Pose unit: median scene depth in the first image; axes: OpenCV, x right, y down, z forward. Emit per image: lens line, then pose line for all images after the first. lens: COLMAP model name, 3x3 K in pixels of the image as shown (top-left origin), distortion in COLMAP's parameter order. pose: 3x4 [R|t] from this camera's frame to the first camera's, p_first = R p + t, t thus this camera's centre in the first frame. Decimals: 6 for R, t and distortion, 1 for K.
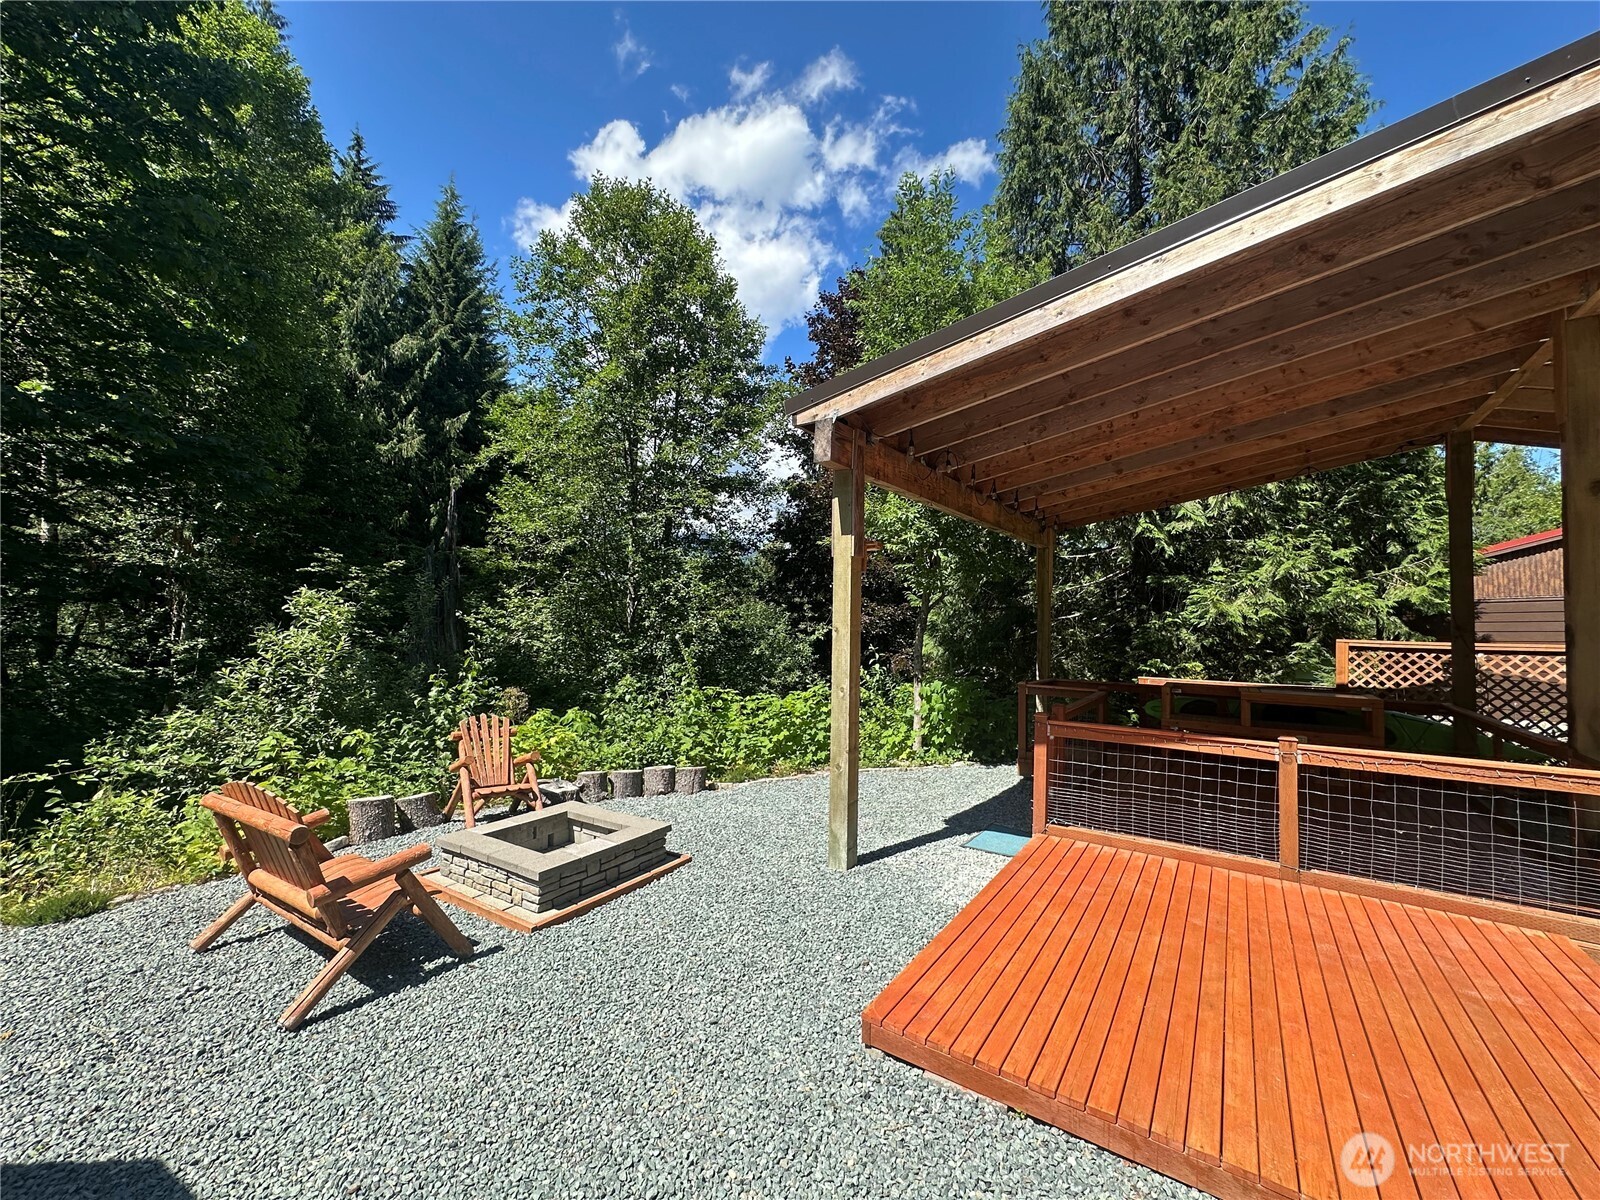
lens RADIAL K [[641.1, 0, 800.0], [0, 641.1, 600.0], [0, 0, 1]] dist [-0.000921, 0.000090]
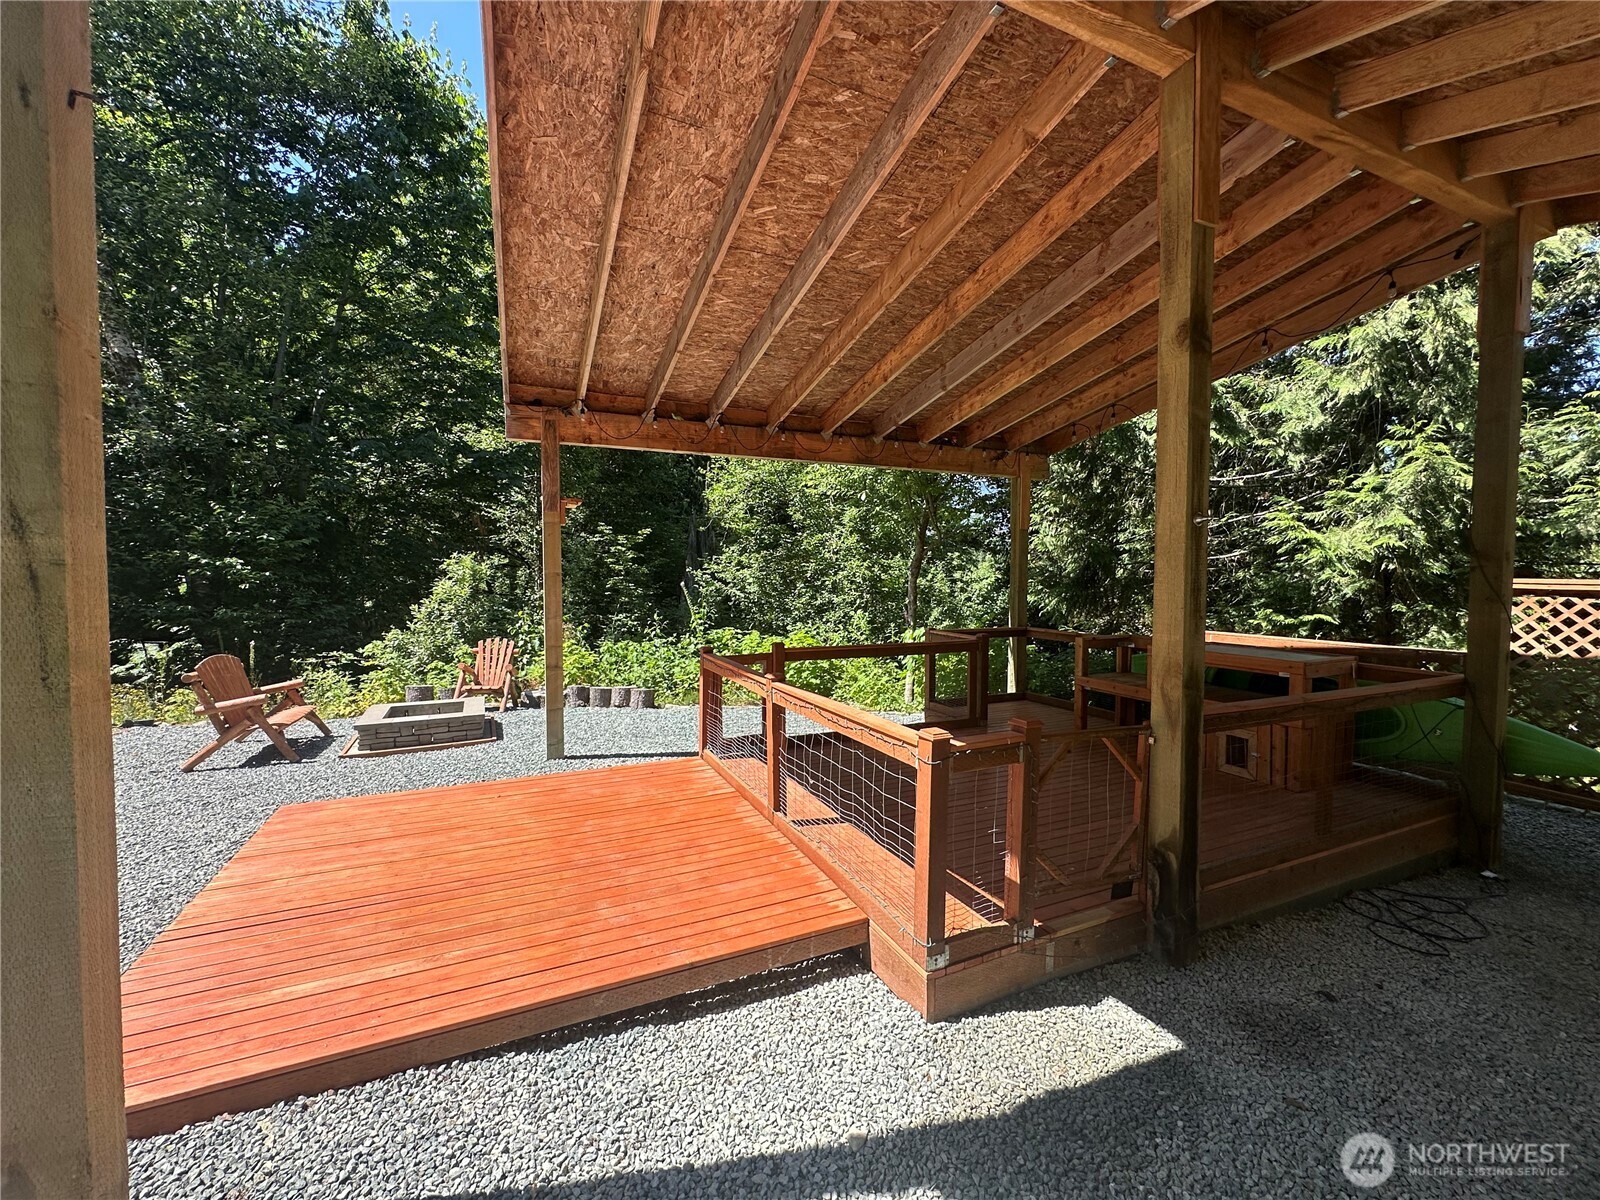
lens RADIAL K [[641.1, 0, 800.0], [0, 641.1, 600.0], [0, 0, 1]] dist [-0.000921, 0.000090]
pose [[0.852075, 0.003378, -0.523408, 0.573262], [0.033783, 0.997539, 0.061435, 0.020416], [0.522328, -0.070029, 0.849864, 0.098085]]
